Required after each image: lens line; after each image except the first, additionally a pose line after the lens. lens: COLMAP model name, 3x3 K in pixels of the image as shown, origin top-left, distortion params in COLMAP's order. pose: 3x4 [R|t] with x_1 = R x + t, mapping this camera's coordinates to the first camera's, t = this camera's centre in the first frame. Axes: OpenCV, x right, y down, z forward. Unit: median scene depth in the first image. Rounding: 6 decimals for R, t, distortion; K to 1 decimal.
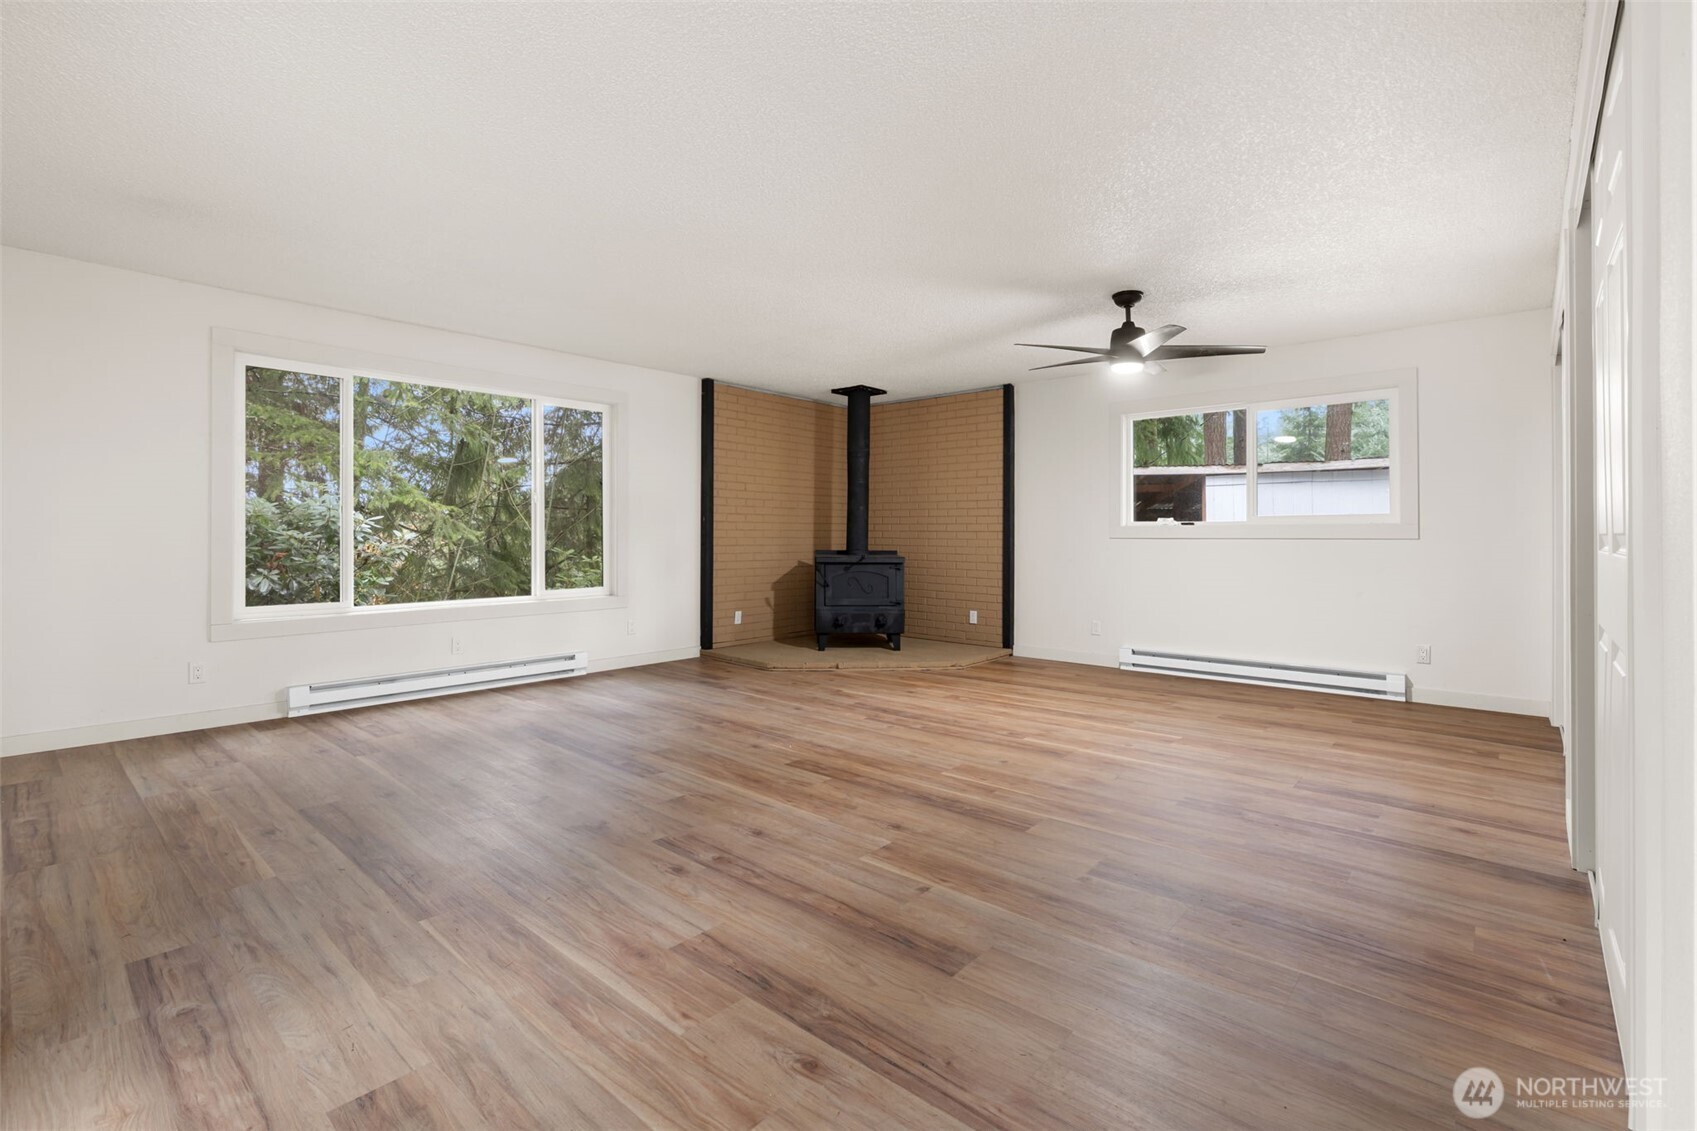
lens RADIAL K [[760.2, 0, 850.0], [0, 760.2, 544.9], [0, 0, 1]] dist [-0.003242, 0.001124]
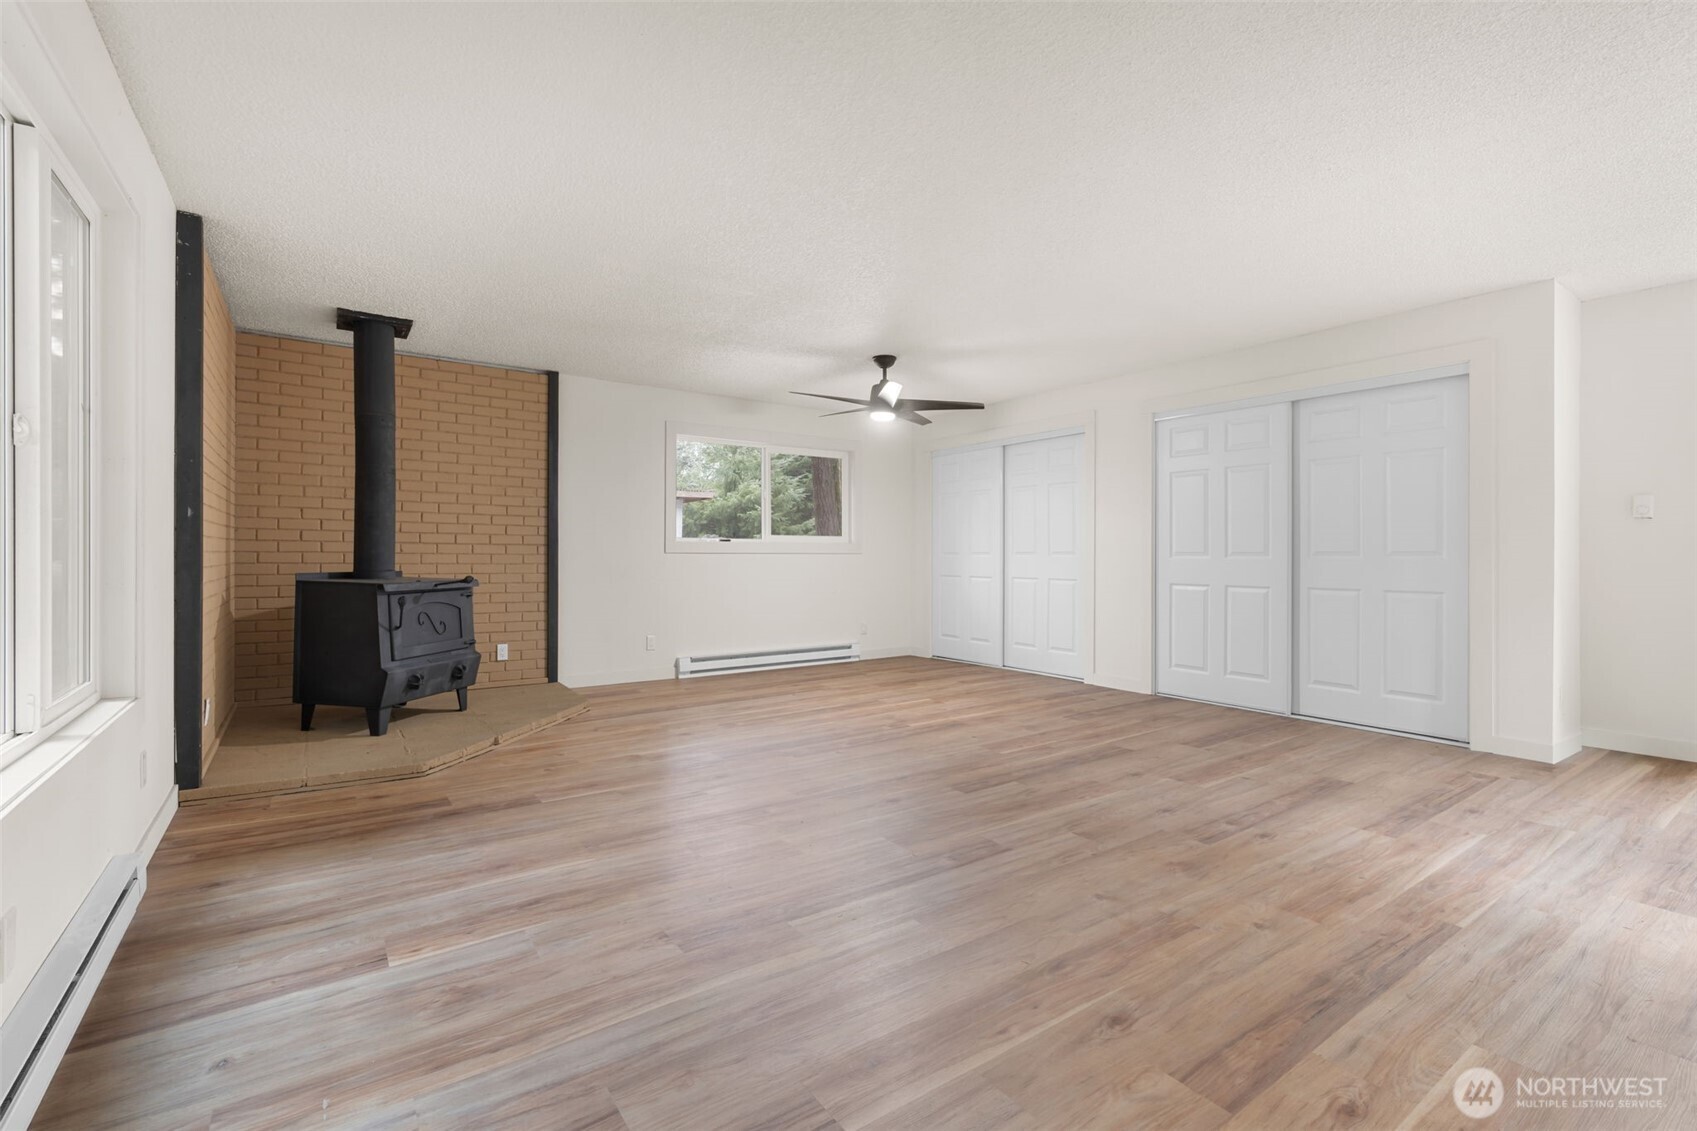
lens RADIAL K [[760.2, 0, 850.0], [0, 760.2, 544.9], [0, 0, 1]] dist [-0.003242, 0.001124]
pose [[0.226282, 0.008854, 0.974022, -1.222862], [0.009118, 0.999896, -0.011208, -0.010406], [-0.974019, 0.011418, 0.226178, 1.092040]]
